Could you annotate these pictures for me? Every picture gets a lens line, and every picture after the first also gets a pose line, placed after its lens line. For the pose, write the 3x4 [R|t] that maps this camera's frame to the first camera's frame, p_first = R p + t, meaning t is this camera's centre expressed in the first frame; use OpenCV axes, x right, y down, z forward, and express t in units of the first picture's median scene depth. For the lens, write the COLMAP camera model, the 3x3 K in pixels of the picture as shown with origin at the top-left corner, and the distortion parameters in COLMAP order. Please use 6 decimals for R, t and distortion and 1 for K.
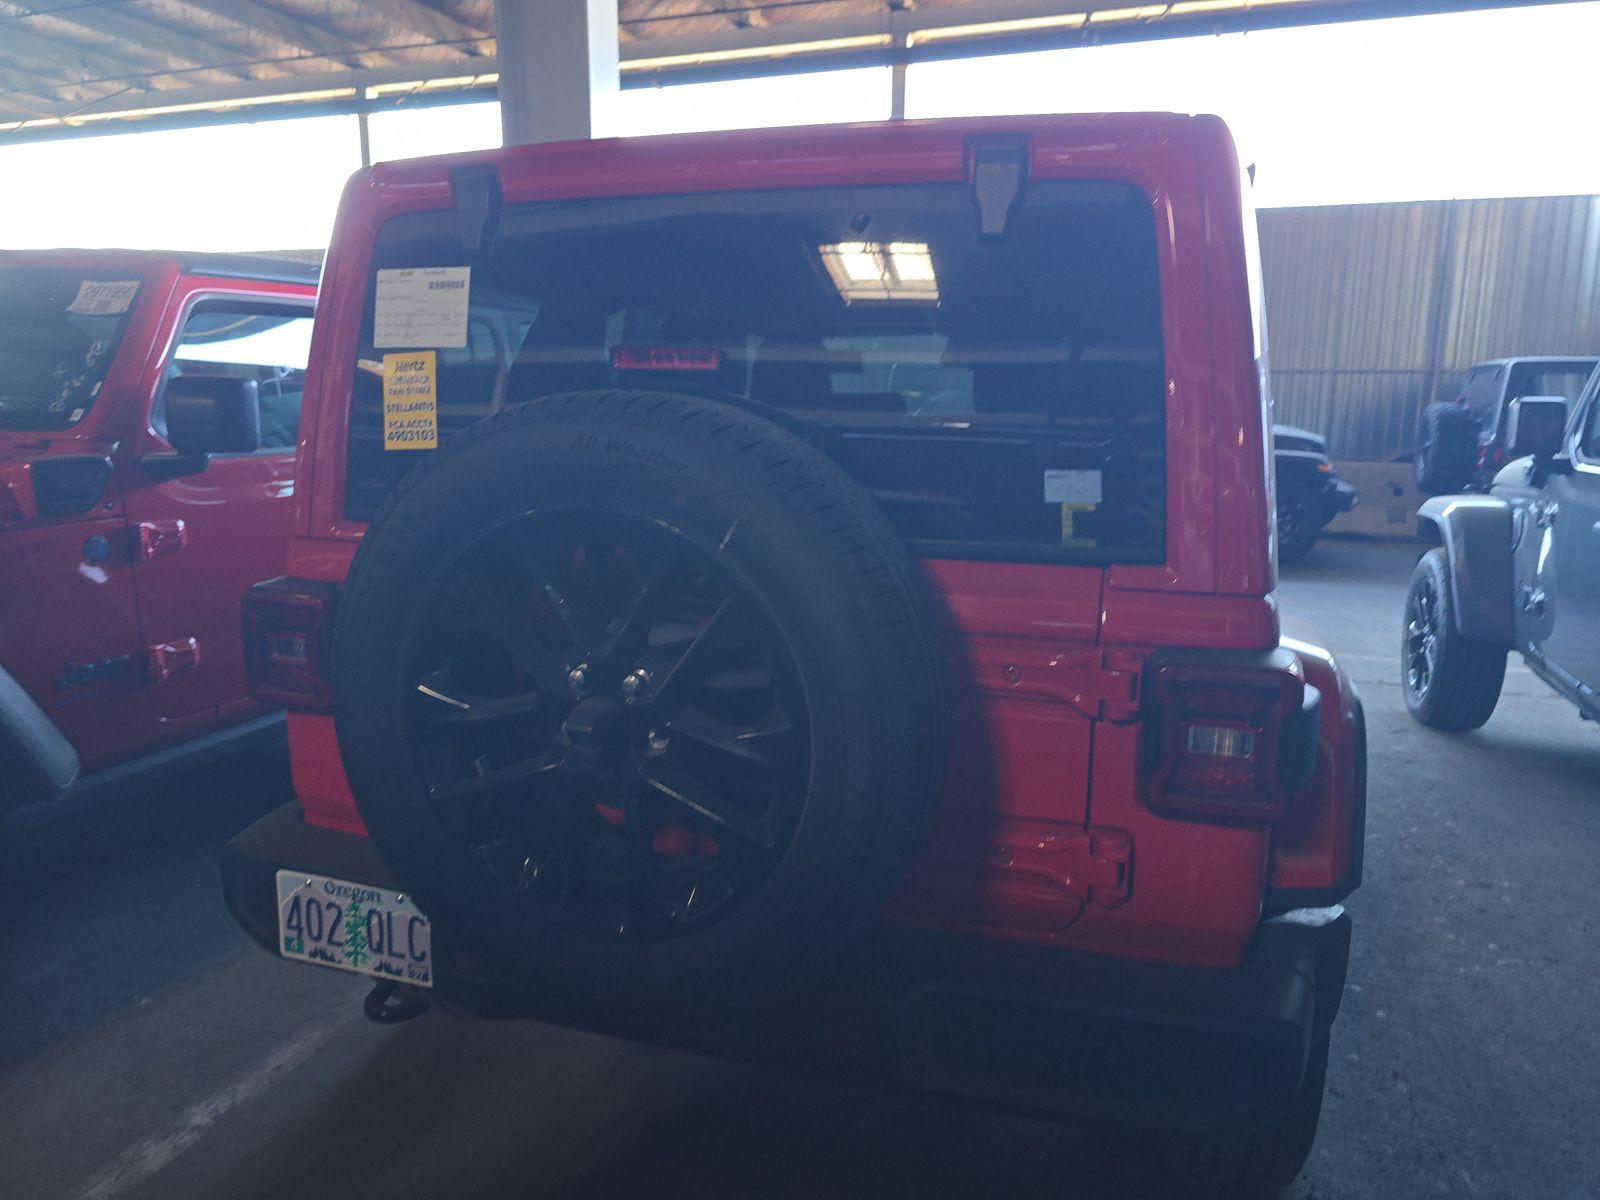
lens RADIAL K [[1138.0, 0, 805.6], [0, 1138.0, 603.0], [0, 0, 1]] dist [0.018832, -0.018745]
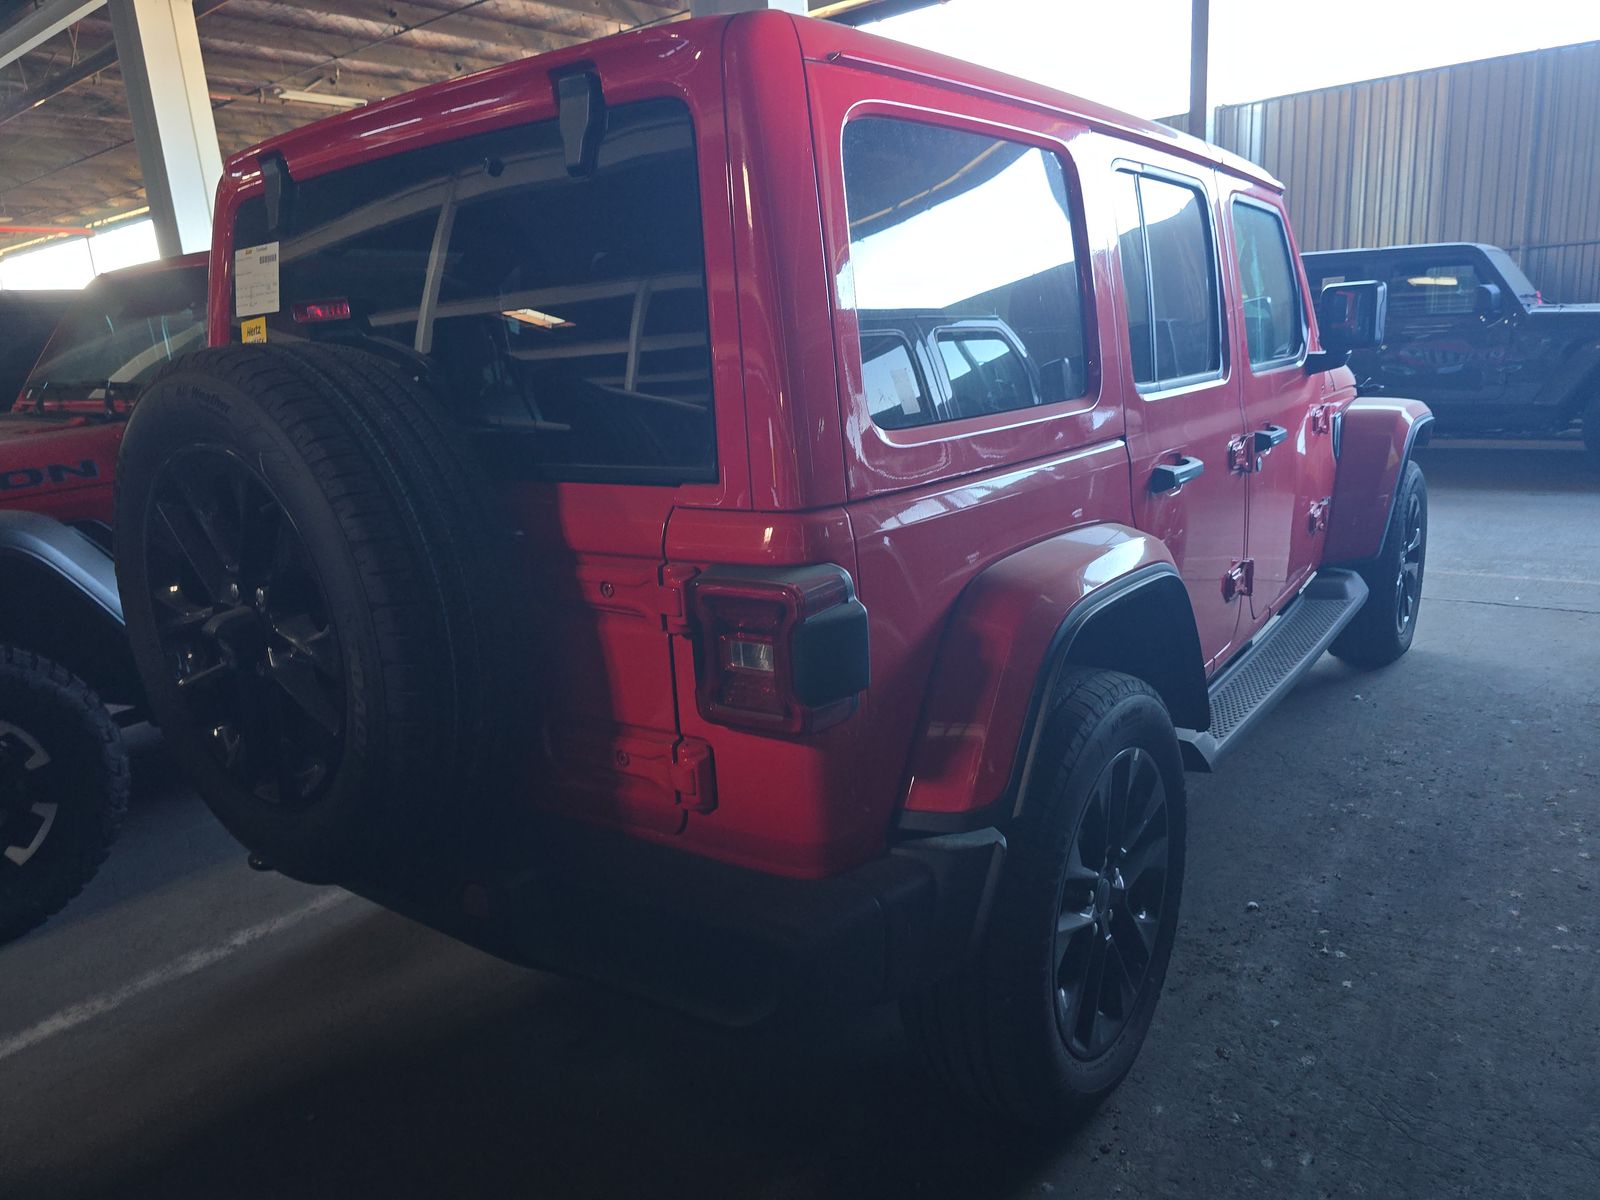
lens RADIAL K [[1138.0, 0, 807.9], [0, 1138.0, 595.6], [0, 0, 1]] dist [0.018832, -0.018745]
pose [[0.942139, 0.011755, -0.335018, 0.555625], [0.006274, 0.998592, 0.052682, 0.009877], [0.335165, -0.051735, 0.940738, 0.048802]]
